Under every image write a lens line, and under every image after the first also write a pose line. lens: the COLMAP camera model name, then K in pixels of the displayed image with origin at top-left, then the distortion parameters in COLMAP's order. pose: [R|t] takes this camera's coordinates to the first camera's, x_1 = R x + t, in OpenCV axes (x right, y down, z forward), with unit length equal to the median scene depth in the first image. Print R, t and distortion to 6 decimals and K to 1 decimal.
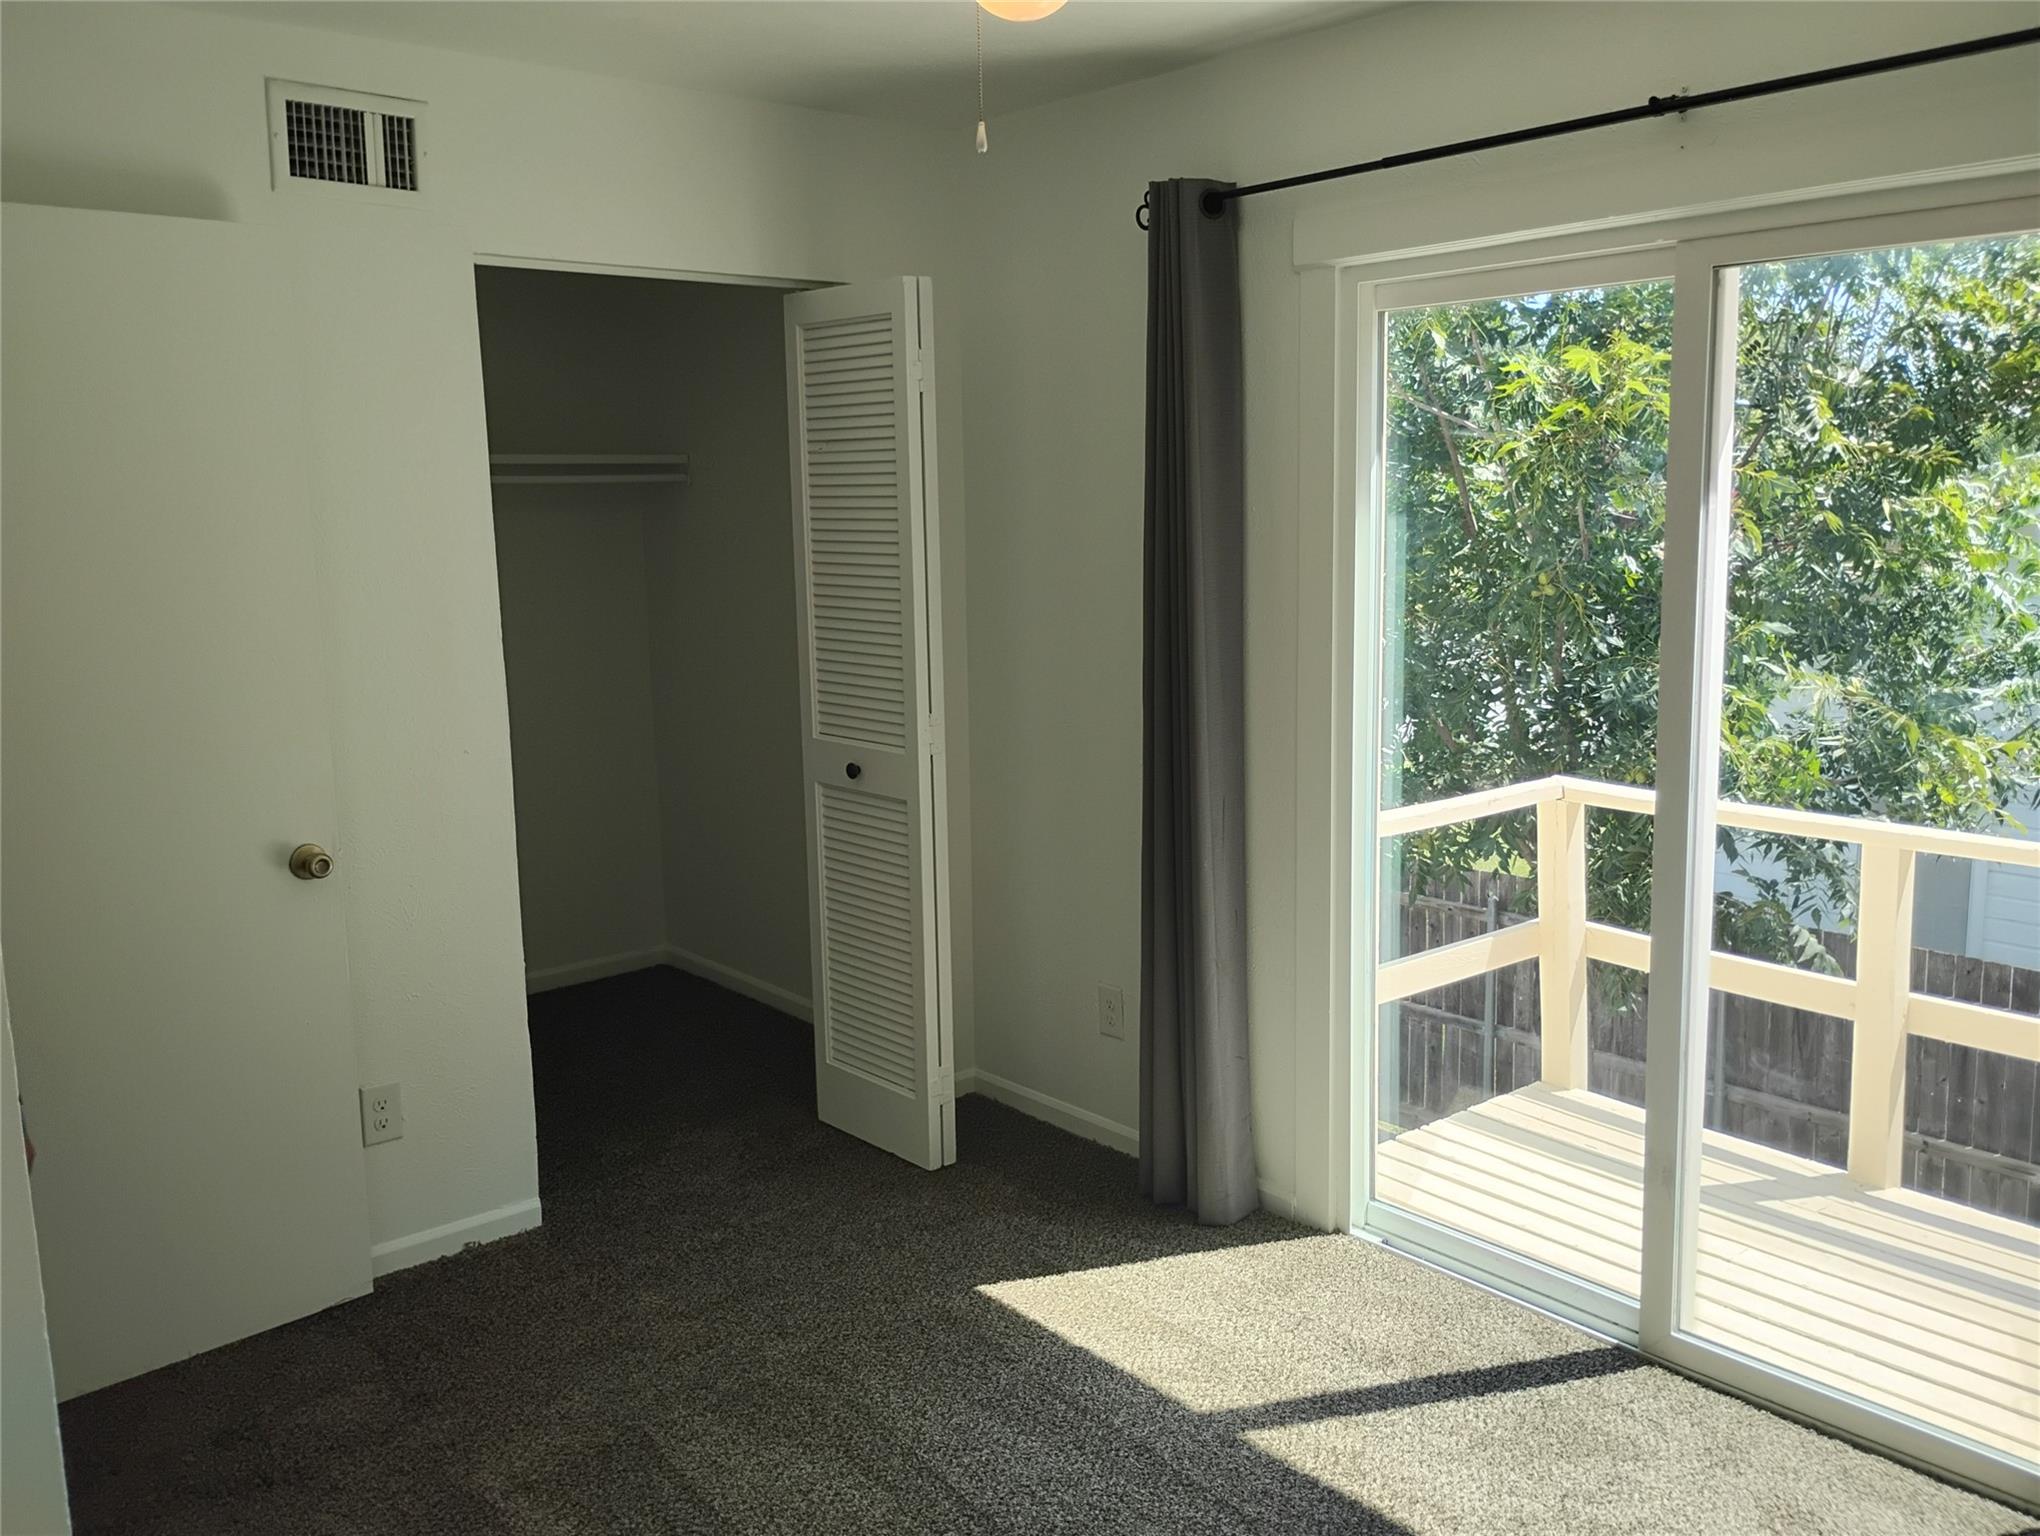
lens RADIAL K [[1706.5, 0, 1051.6], [0, 1706.5, 720.2], [0, 0, 1]] dist [0.051676, -0.071523]
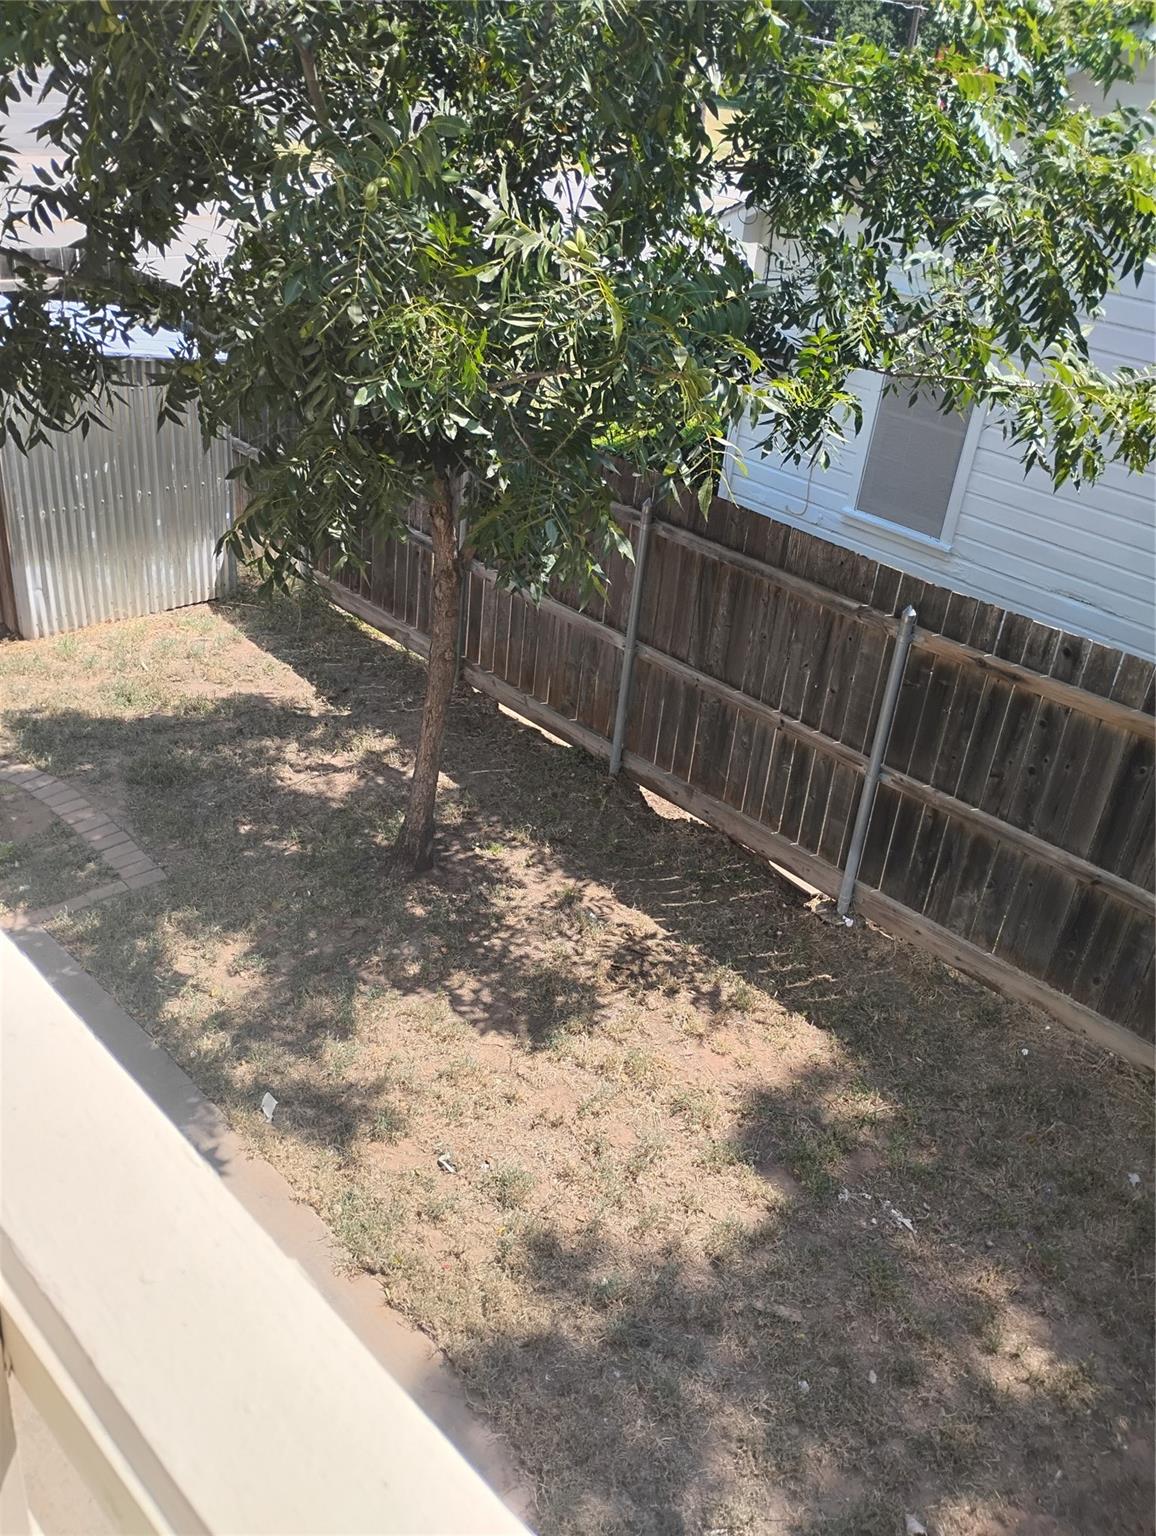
lens RADIAL K [[1284.9, 0, 595.8], [0, 1284.9, 761.5], [0, 0, 1]] dist [0.051676, -0.071523]
pose [[0.991935, 0.067970, 0.106978, 0.416143], [-0.103382, 0.922189, 0.372665, -0.007466], [-0.073324, -0.380719, 0.921779, 0.387493]]
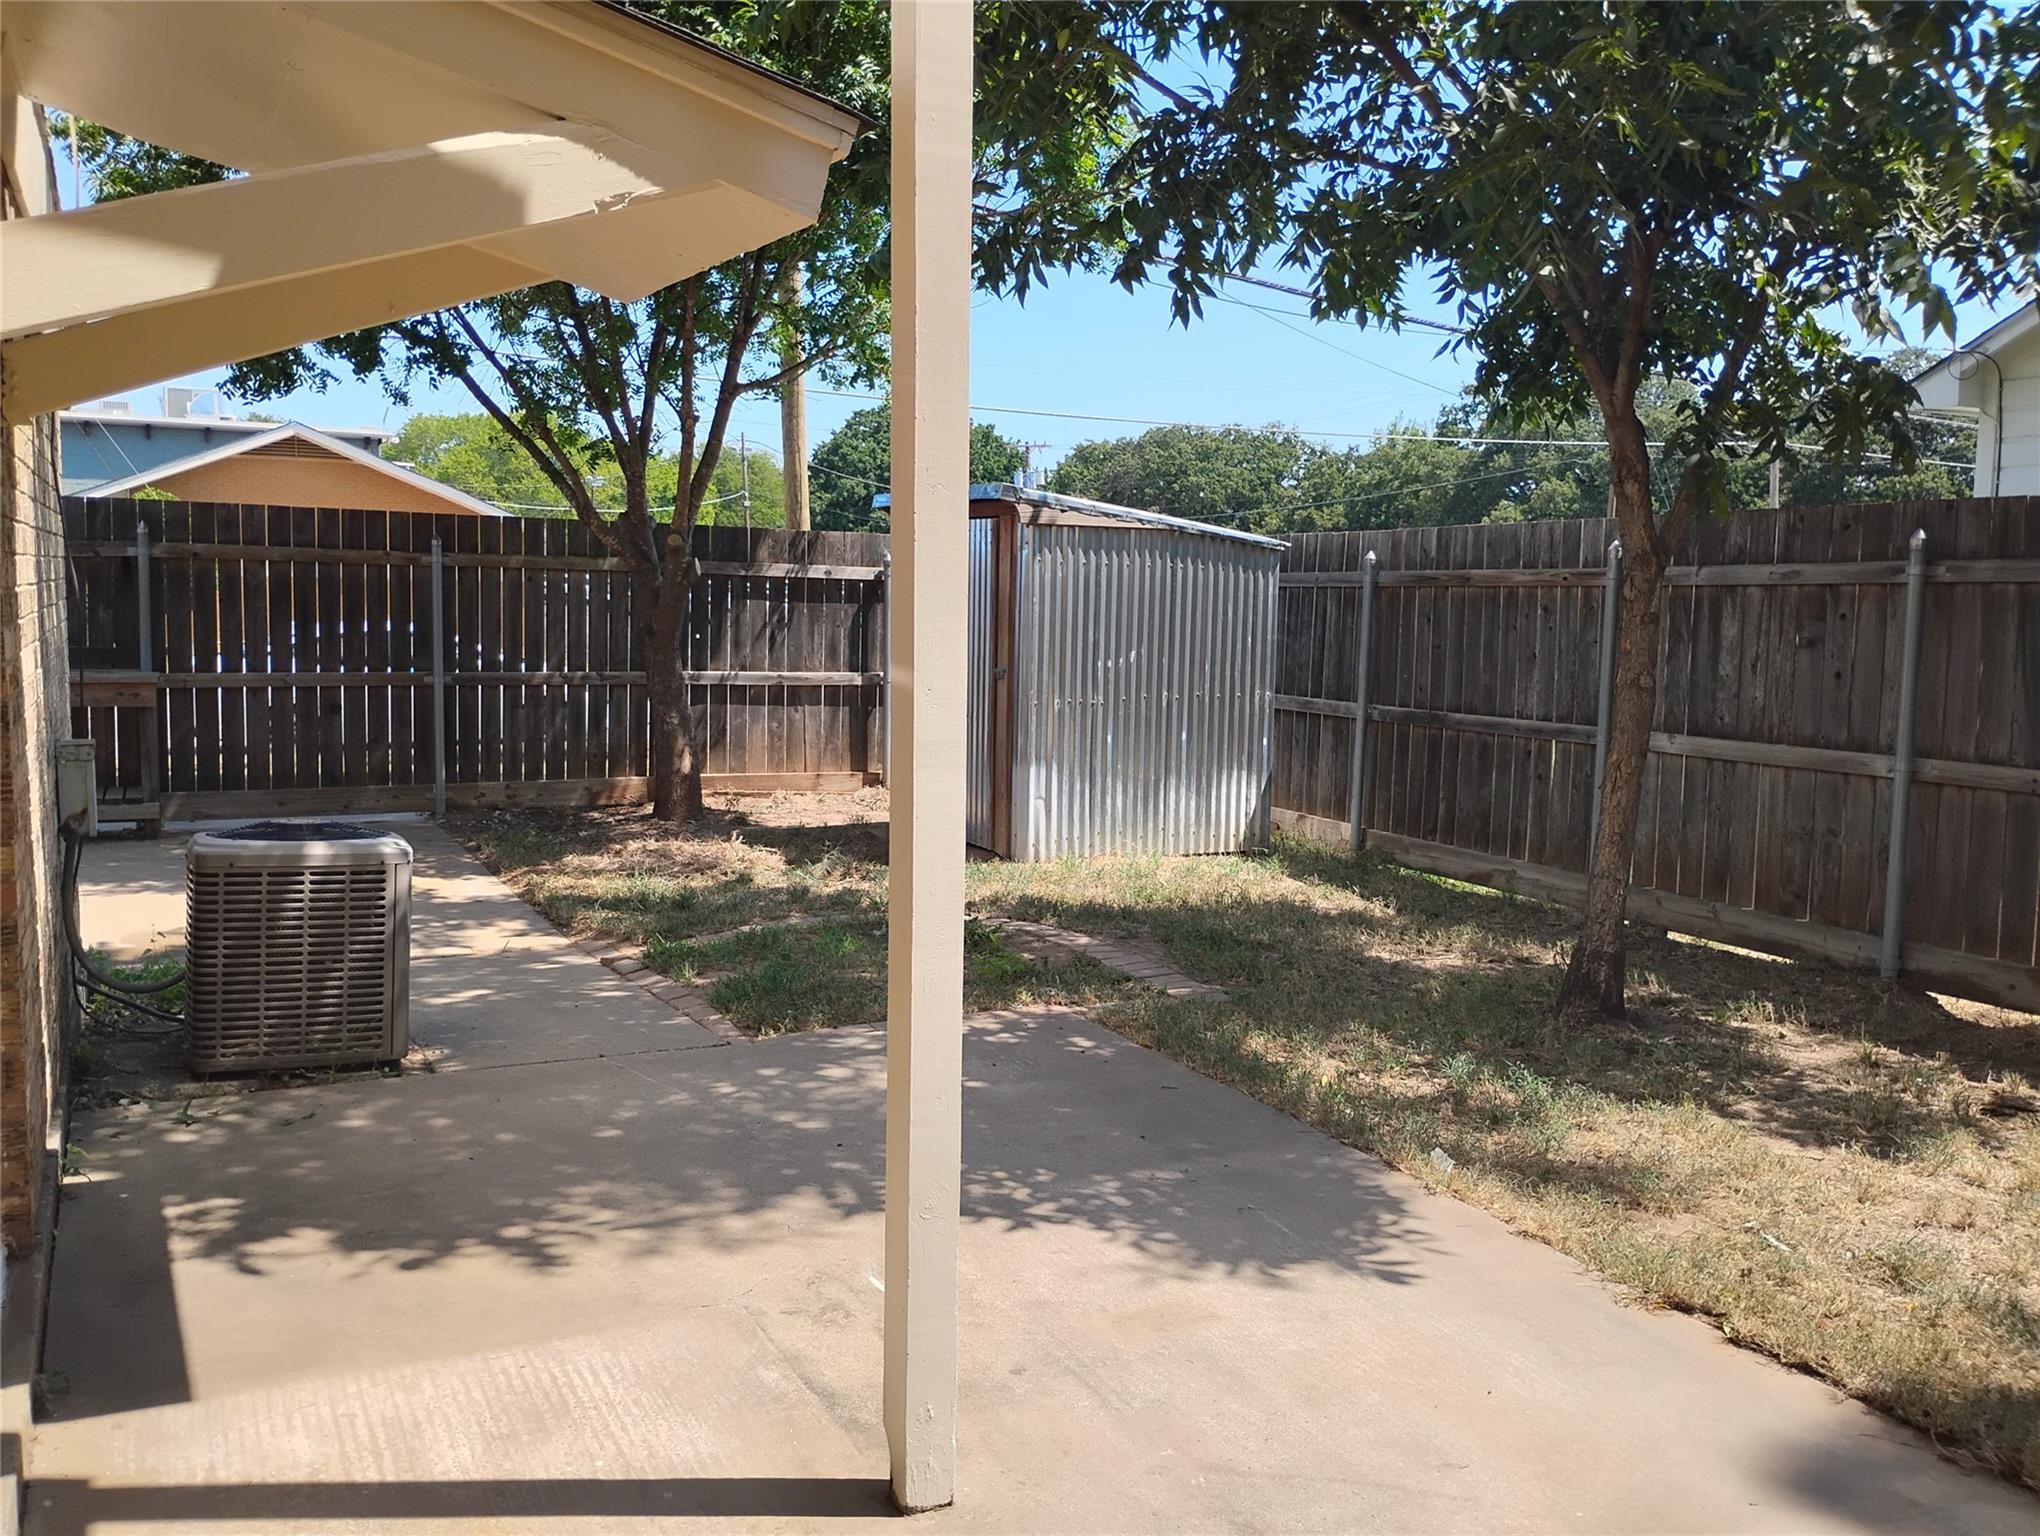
lens RADIAL K [[1706.5, 0, 1002.9], [0, 1706.5, 762.7], [0, 0, 1]] dist [0.051676, -0.071523]
pose [[0.963899, 0.056432, -0.260218, 0.319059], [-0.065658, 0.997480, -0.026891, 0.364621], [0.258045, 0.043005, 0.965175, 0.364554]]
